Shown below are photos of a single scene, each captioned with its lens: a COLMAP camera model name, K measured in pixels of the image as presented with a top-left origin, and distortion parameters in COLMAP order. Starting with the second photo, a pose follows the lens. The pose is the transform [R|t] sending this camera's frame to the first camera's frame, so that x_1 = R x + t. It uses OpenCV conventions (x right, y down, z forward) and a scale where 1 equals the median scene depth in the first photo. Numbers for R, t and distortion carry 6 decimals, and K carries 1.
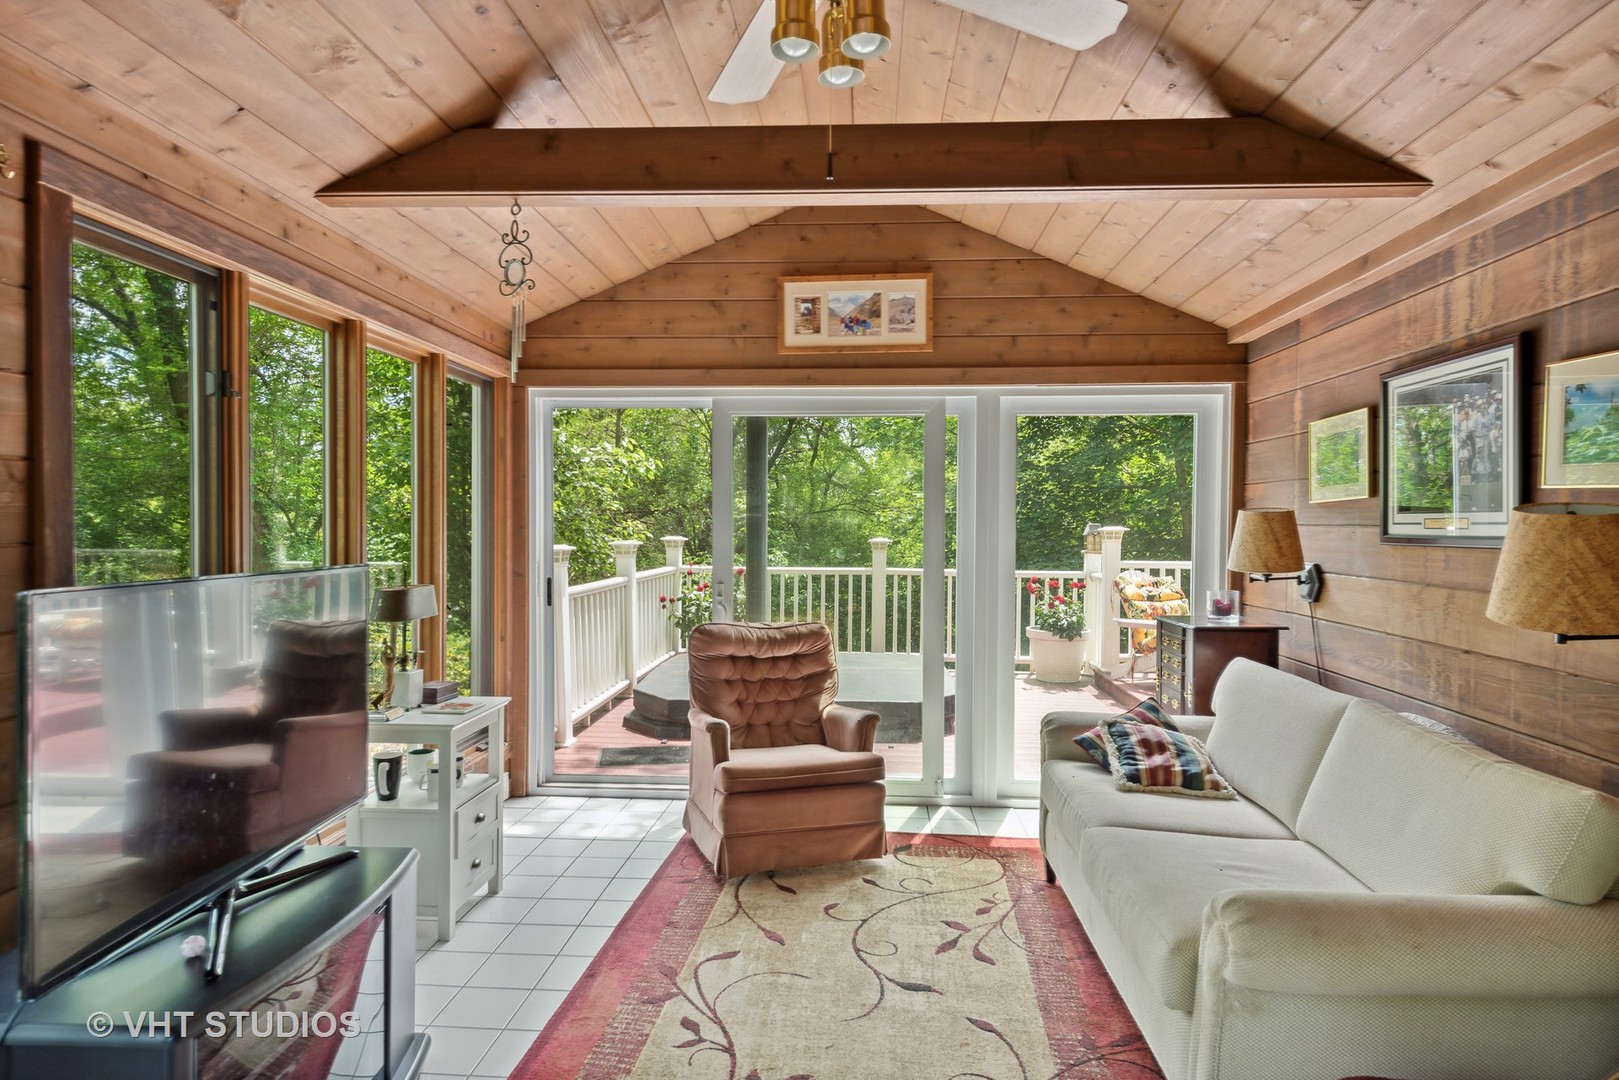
lens RADIAL K [[910.1, 0, 809.5], [0, 910.1, 540.0], [0, 0, 1]] dist [0.032178, -0.022814]
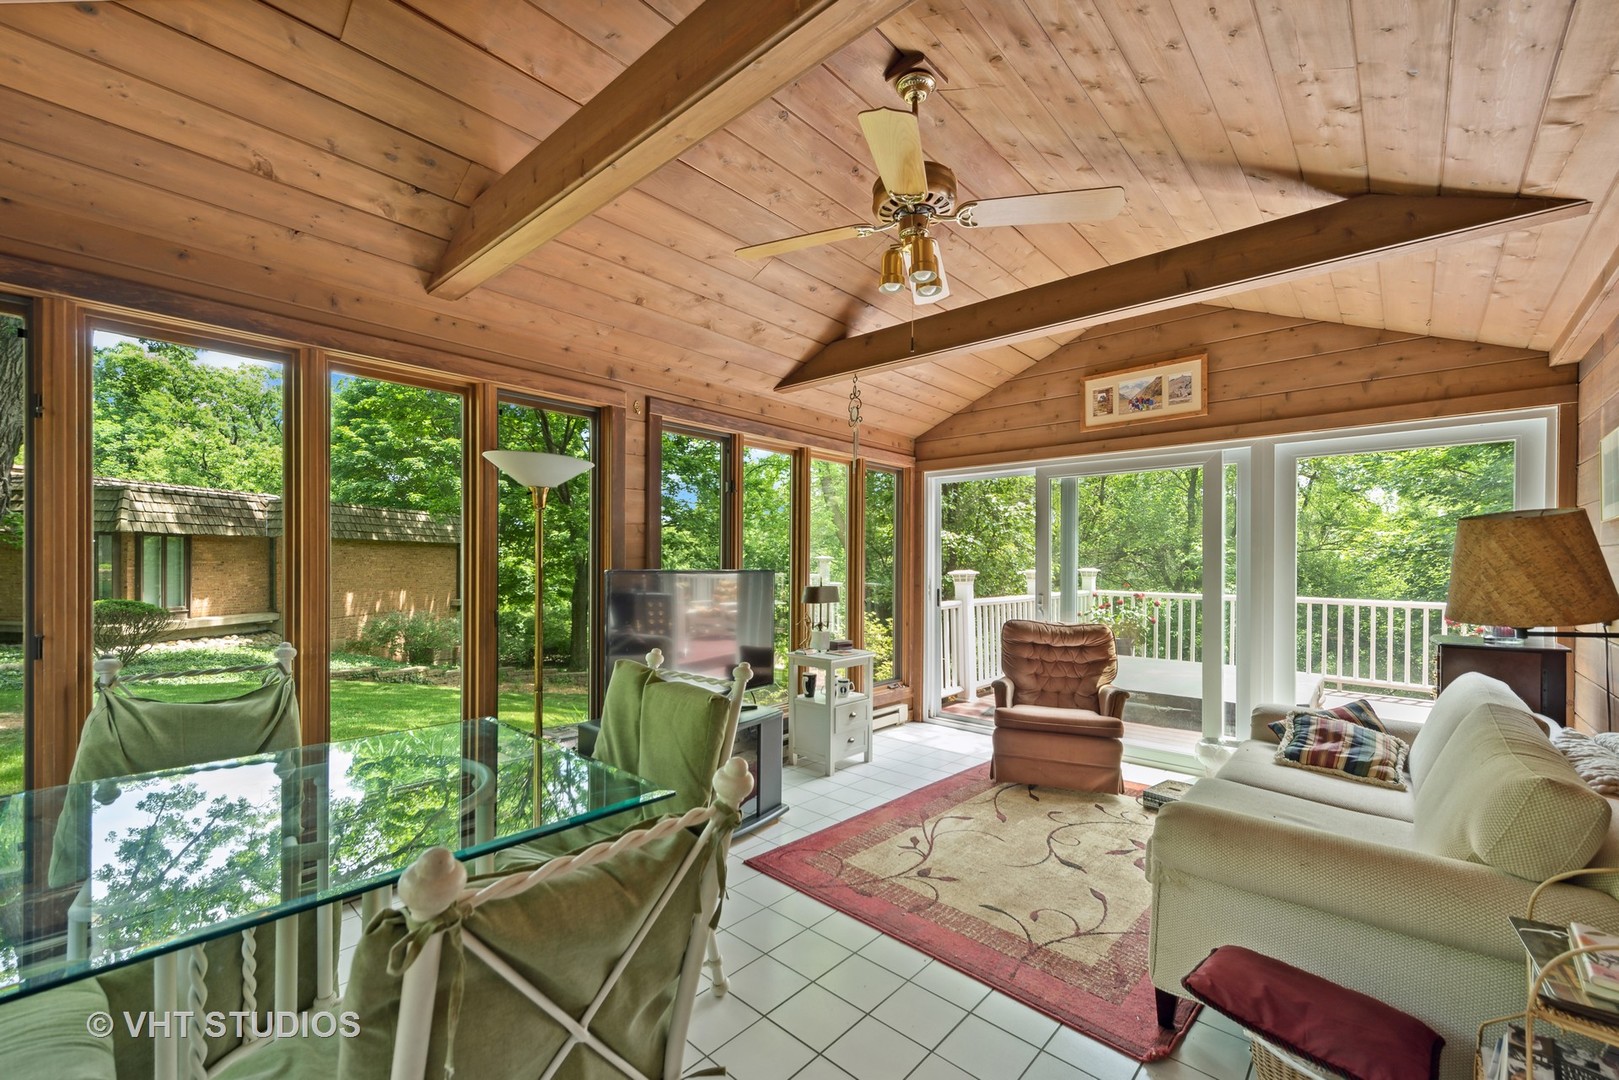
lens RADIAL K [[660.8, 0, 805.5], [0, 660.8, 560.8], [0, 0, 1]] dist [0.011405, -0.000693]
pose [[0.784417, -0.003530, -0.620224, 0.286020], [-0.011126, 0.999743, -0.019762, 0.020271], [0.620134, 0.022403, 0.784176, -0.064533]]
